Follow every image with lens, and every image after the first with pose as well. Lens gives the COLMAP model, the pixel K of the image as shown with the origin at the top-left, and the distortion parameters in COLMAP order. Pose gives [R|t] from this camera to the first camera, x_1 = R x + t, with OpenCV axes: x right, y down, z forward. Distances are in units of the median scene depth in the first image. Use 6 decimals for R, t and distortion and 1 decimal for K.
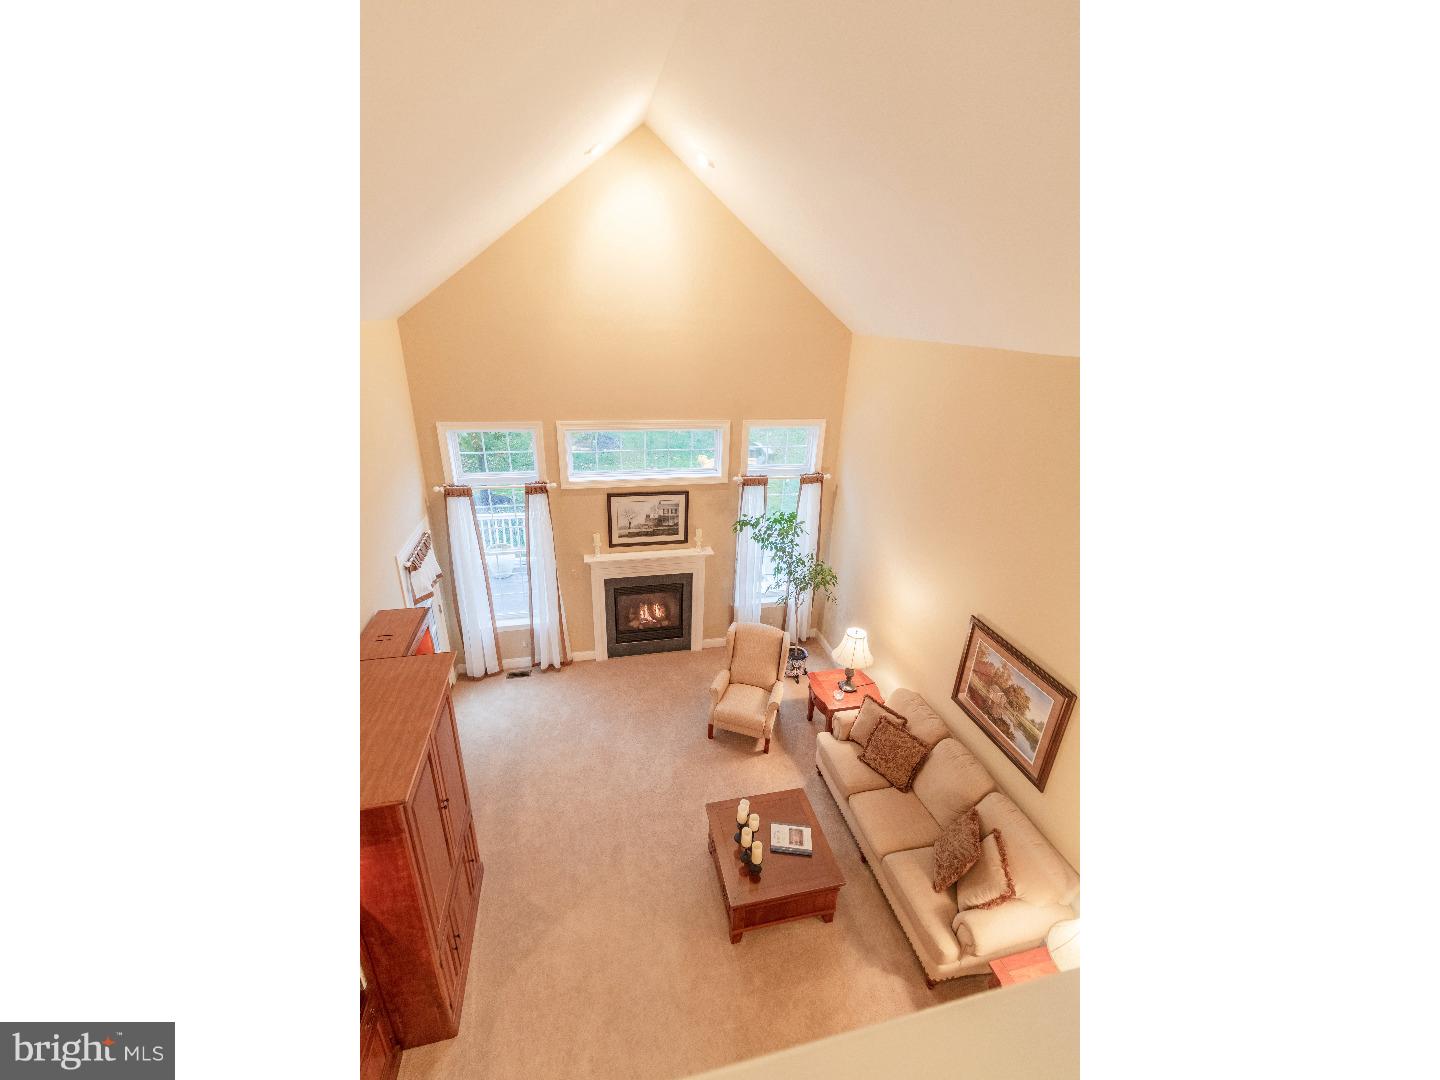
lens RADIAL K [[539.4, 0, 720.0], [0, 539.4, 540.0], [0, 0, 1]] dist [0.000337, 0.000003]
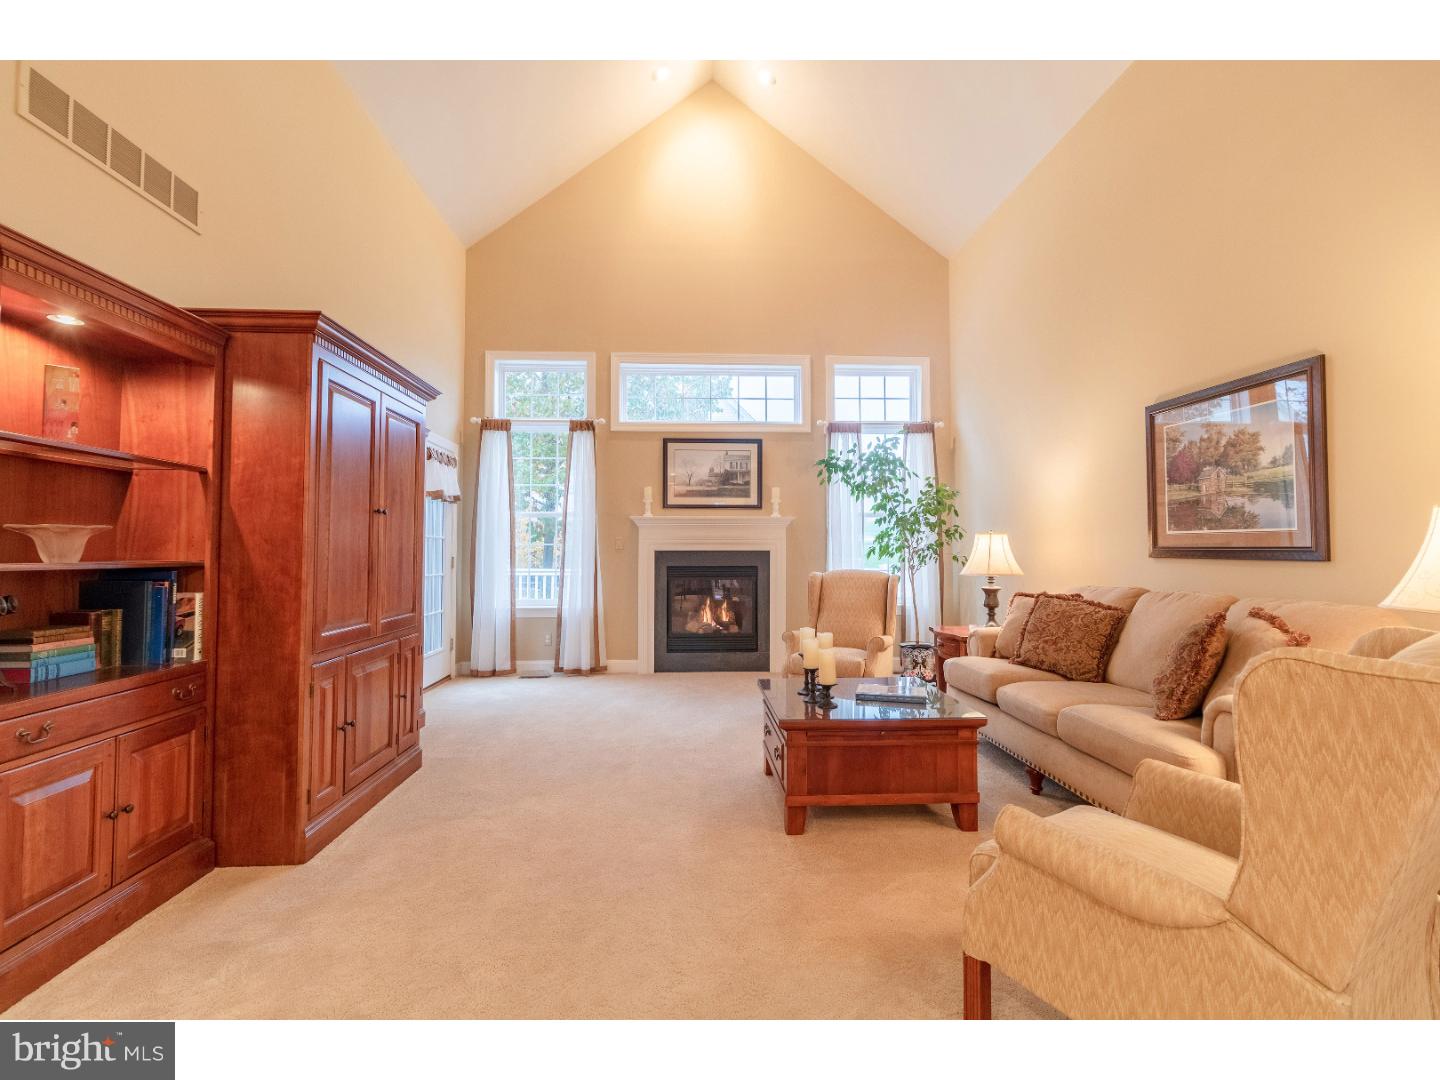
lens RADIAL K [[666.3, 0, 725.7], [0, 666.3, 530.6], [0, 0, 1]] dist [-0.000157, -0.000182]
pose [[0.984216, -0.044614, -0.171254, 0.054076], [-0.029952, 0.911749, -0.409655, 0.446034], [0.174417, 0.408319, 0.896021, 0.145031]]
